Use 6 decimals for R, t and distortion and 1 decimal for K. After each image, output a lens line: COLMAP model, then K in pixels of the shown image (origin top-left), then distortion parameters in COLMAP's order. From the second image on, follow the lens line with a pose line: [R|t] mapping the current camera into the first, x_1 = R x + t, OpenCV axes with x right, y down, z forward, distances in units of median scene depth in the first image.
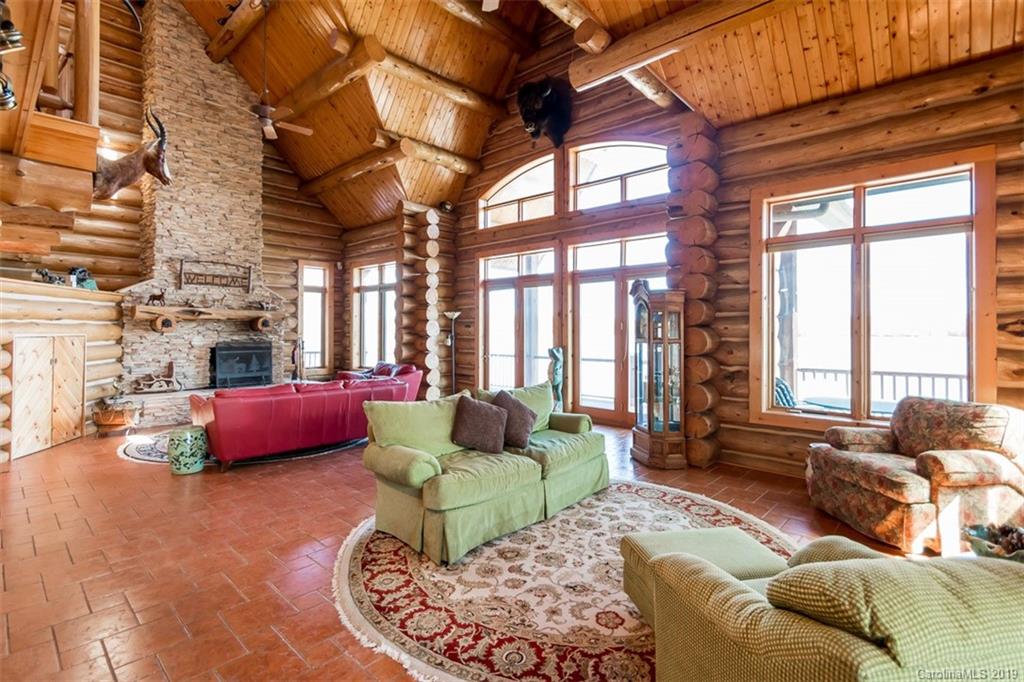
lens RADIAL K [[478.2, 0, 509.8], [0, 478.2, 334.0], [0, 0, 1]] dist [0.009651, -0.004024]
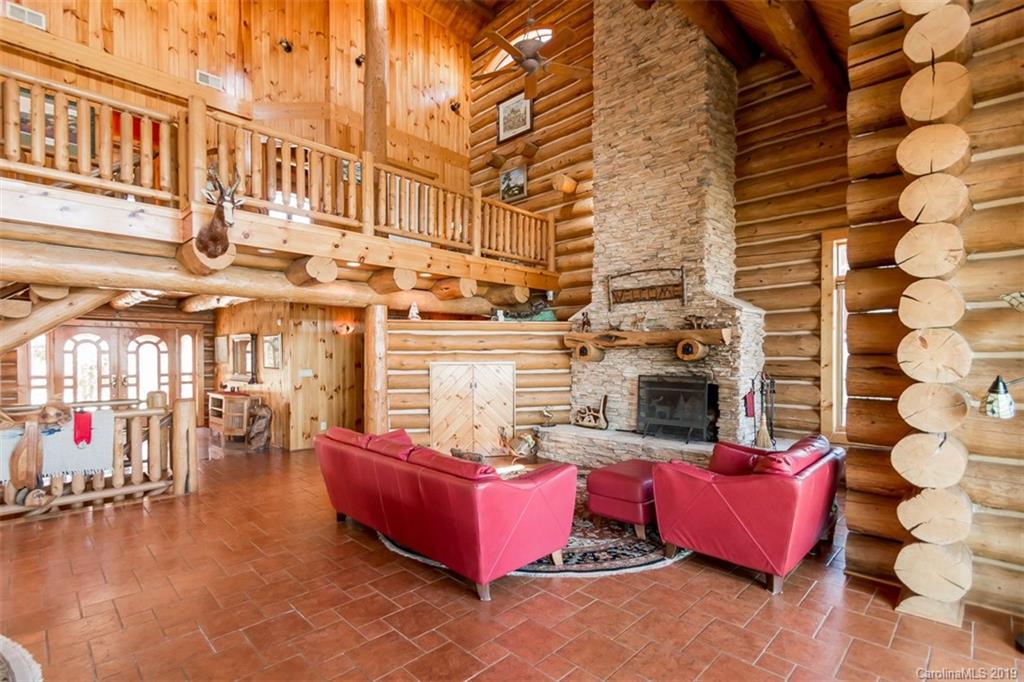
lens RADIAL K [[478.2, 0, 505.7], [0, 478.2, 357.0], [0, 0, 1]] dist [0.009651, -0.004024]
pose [[-0.037019, 0.005622, -0.999299, 0.161093], [-0.005192, 0.999970, 0.005818, -0.014247], [0.999301, 0.005403, -0.036989, 0.798302]]
